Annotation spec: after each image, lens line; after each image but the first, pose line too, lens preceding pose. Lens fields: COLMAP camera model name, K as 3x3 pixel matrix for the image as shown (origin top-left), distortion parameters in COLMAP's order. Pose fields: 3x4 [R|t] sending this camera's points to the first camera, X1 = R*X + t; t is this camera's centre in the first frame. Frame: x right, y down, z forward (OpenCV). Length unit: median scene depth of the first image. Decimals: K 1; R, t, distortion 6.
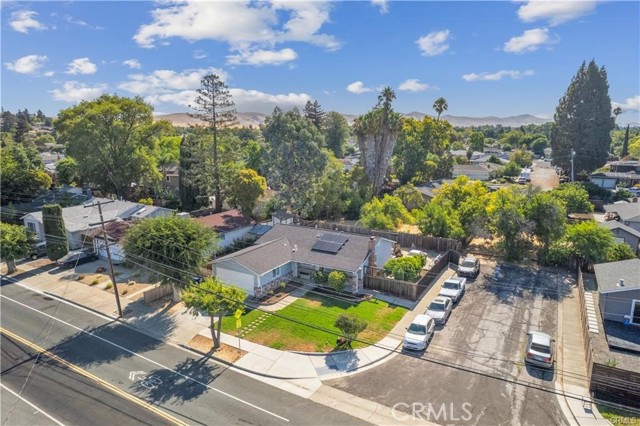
lens RADIAL K [[411.9, 0, 324.7], [0, 411.9, 207.6], [0, 0, 1]] dist [-0.059966, 0.044799]
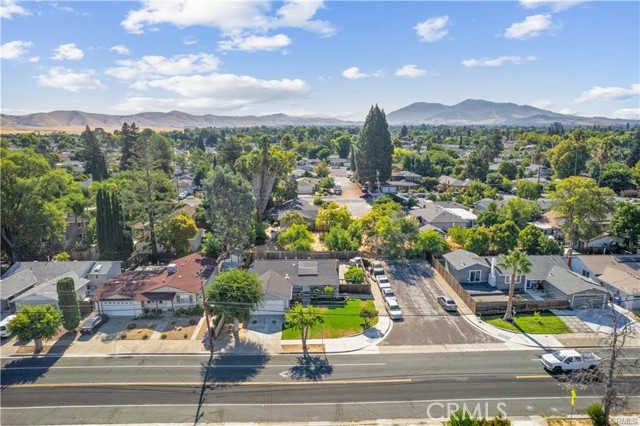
lens RADIAL K [[411.9, 0, 320.2], [0, 411.9, 214.2], [0, 0, 1]] dist [-0.059966, 0.044799]
pose [[0.851419, -0.111891, 0.512412, -0.699893], [0.102412, 0.993640, 0.046806, -0.176527], [-0.514390, 0.012626, 0.857463, -0.299297]]
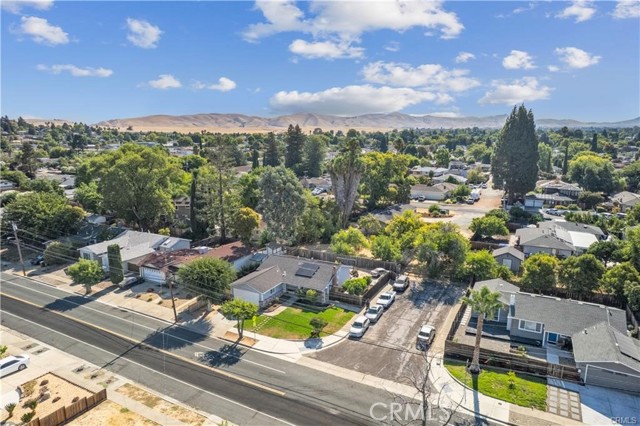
lens RADIAL K [[411.9, 0, 323.1], [0, 411.9, 208.8], [0, 0, 1]] dist [-0.059966, 0.044799]
pose [[0.999182, -0.012308, 0.038511, 0.015180], [0.012210, 0.999922, 0.002783, -0.144425], [-0.038543, -0.002311, 0.999254, -0.521324]]
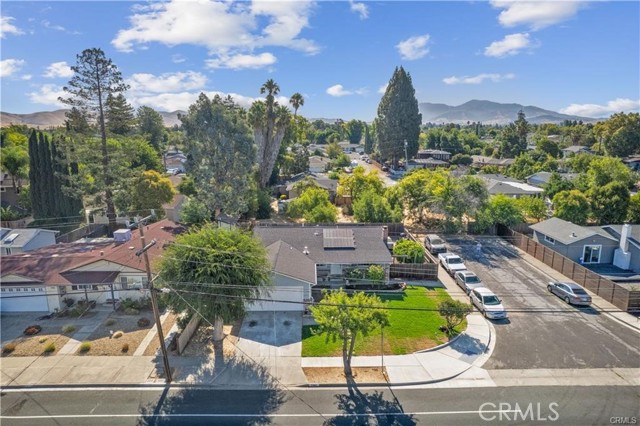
lens RADIAL K [[411.9, 0, 320.4], [0, 411.9, 210.5], [0, 0, 1]] dist [-0.059966, 0.044799]
pose [[0.855286, -0.102307, 0.507956, -0.501624], [0.098520, 0.994540, 0.034423, -0.015016], [-0.508704, 0.020602, 0.860695, 0.219132]]
